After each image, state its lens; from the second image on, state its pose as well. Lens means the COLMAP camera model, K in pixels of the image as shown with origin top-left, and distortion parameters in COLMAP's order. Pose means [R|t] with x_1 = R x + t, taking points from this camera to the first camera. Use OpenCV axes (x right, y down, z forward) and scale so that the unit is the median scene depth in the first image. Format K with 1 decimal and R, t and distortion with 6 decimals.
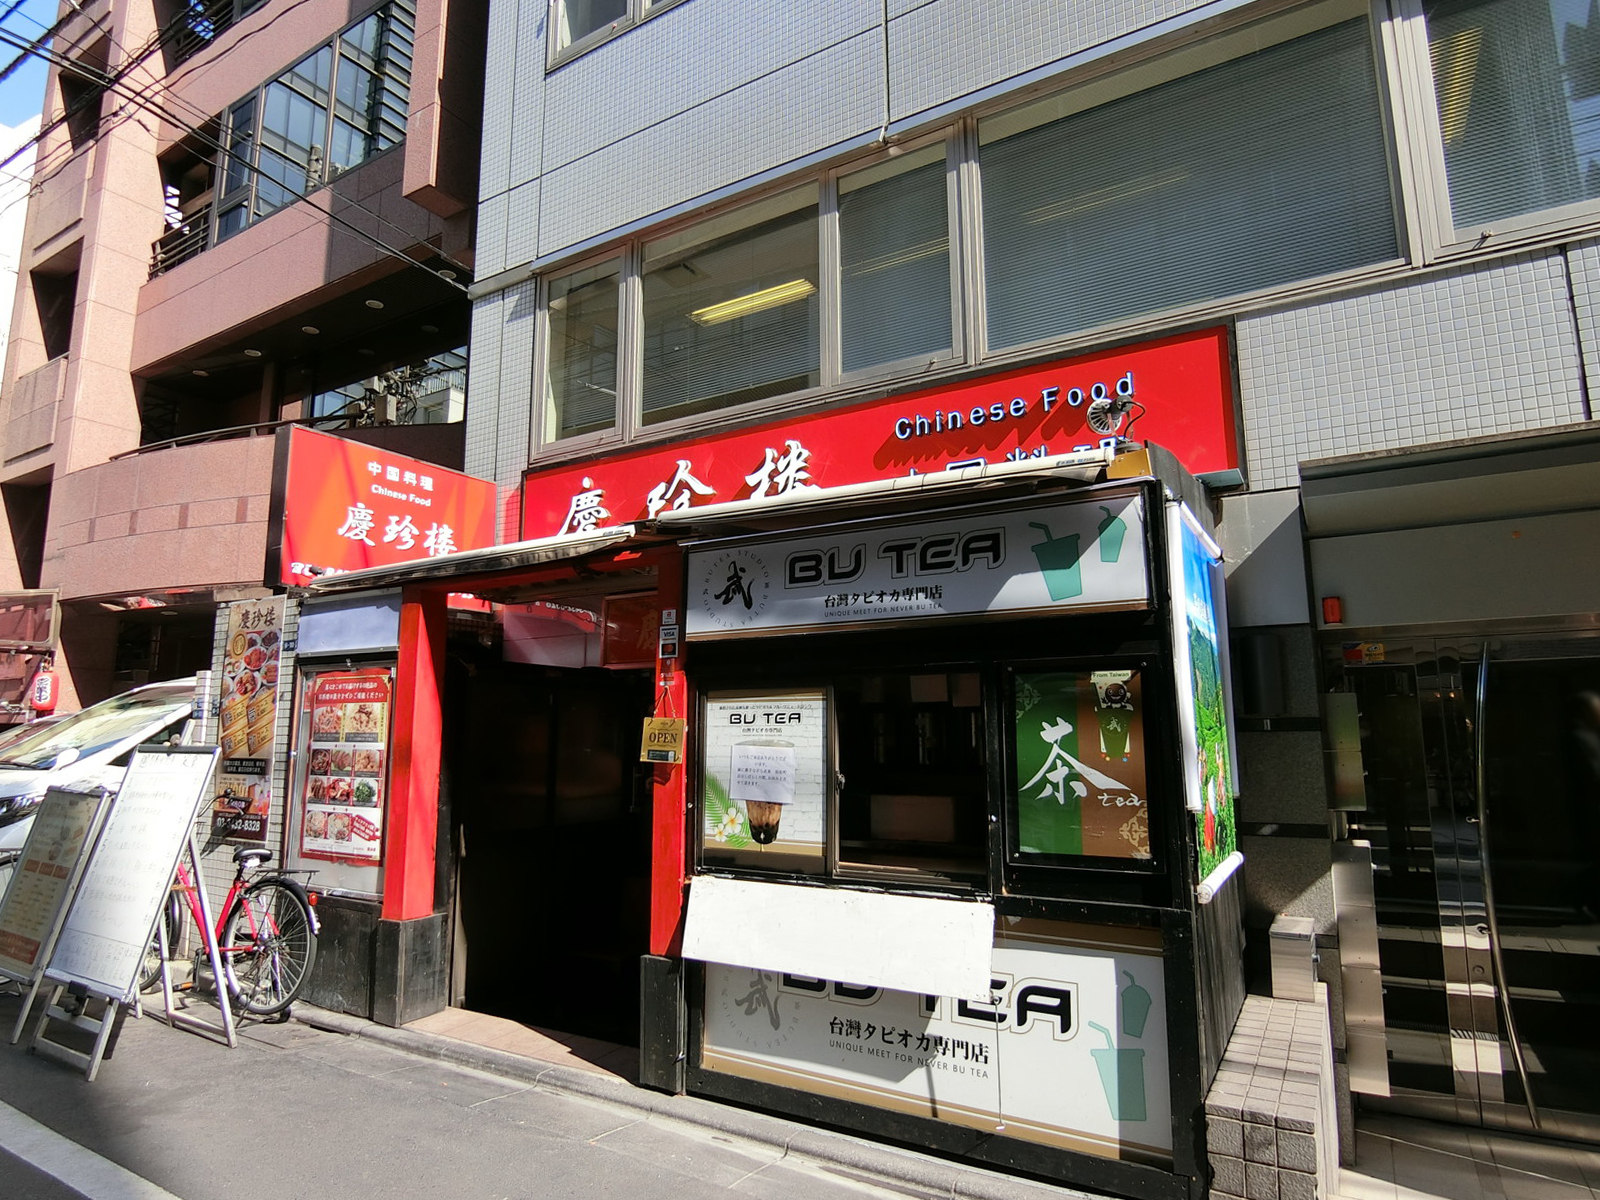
lens RADIAL K [[908.3, 0, 800.0], [0, 908.3, 600.0], [0, 0, 1]] dist [-0.022529, 0.000556]
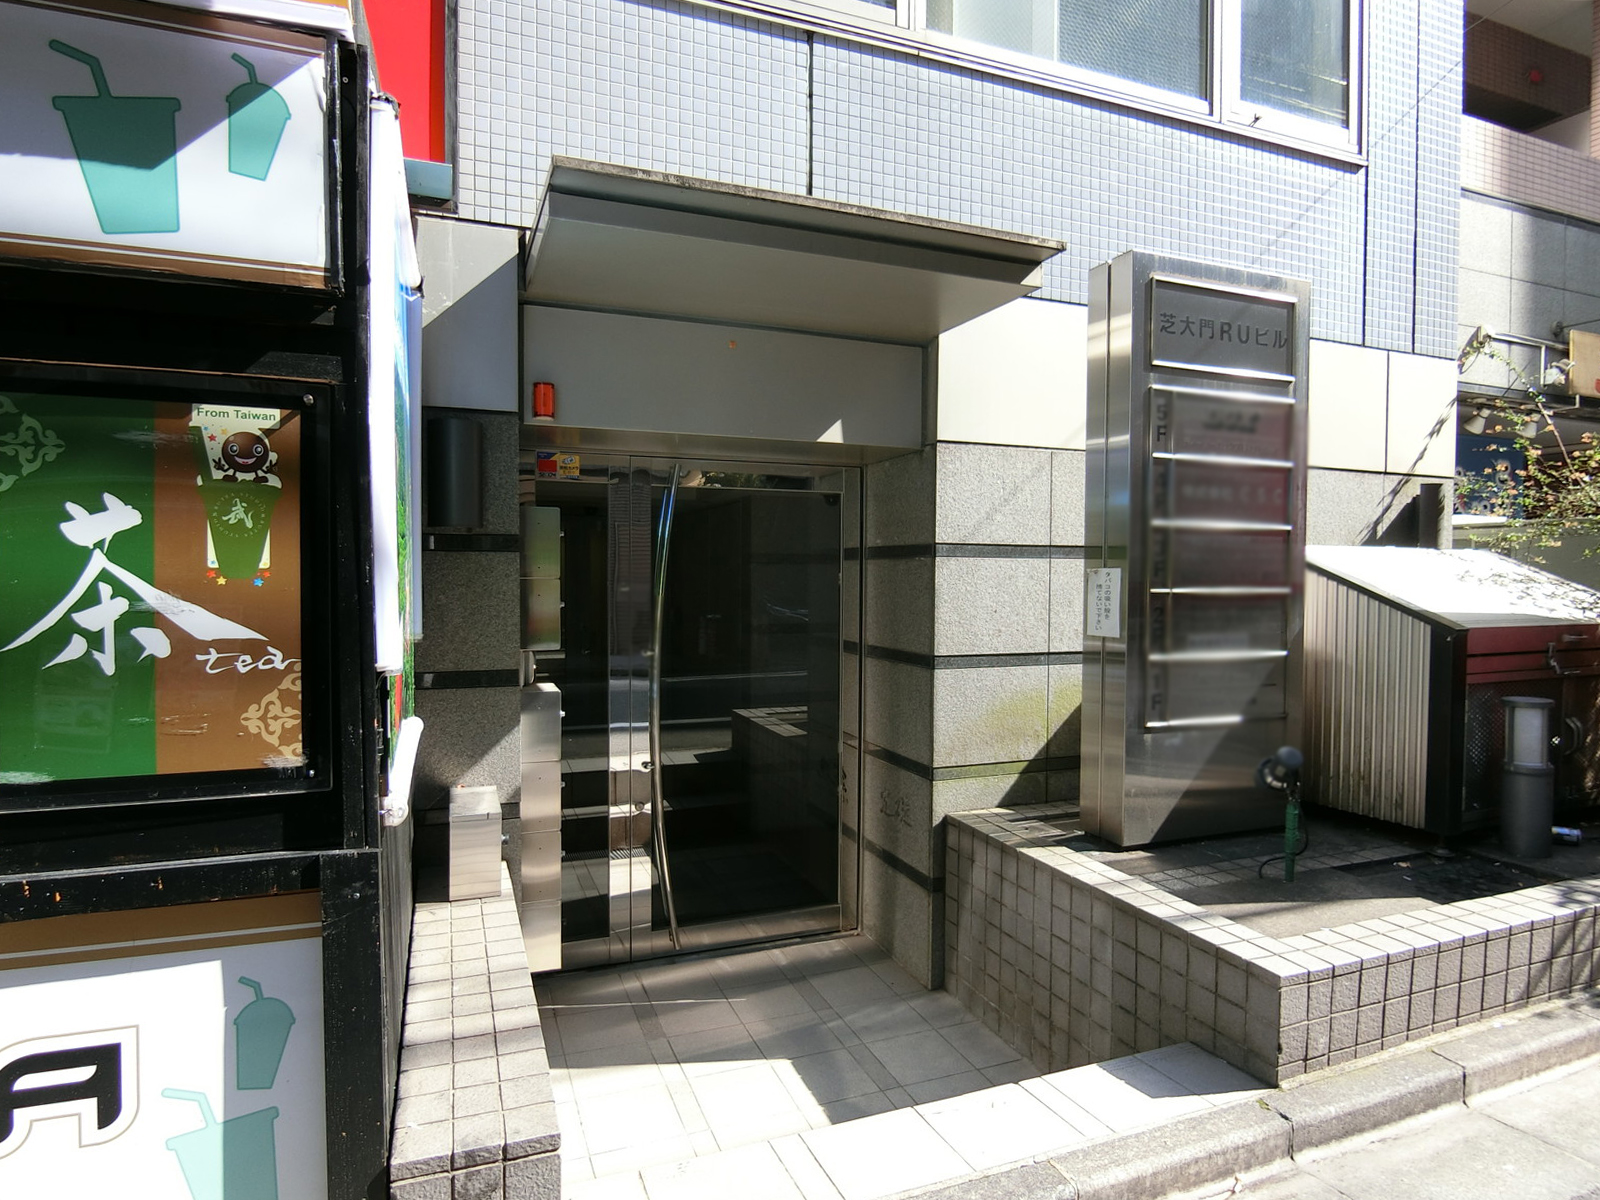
lens RADIAL K [[908.3, 0, 800.0], [0, 908.3, 600.0], [0, 0, 1]] dist [-0.022529, 0.000556]
pose [[0.614186, -0.014926, 0.789020, 0.139895], [-0.125189, 0.985318, 0.116088, 0.085712], [-0.779168, -0.170076, 0.603300, 0.436702]]
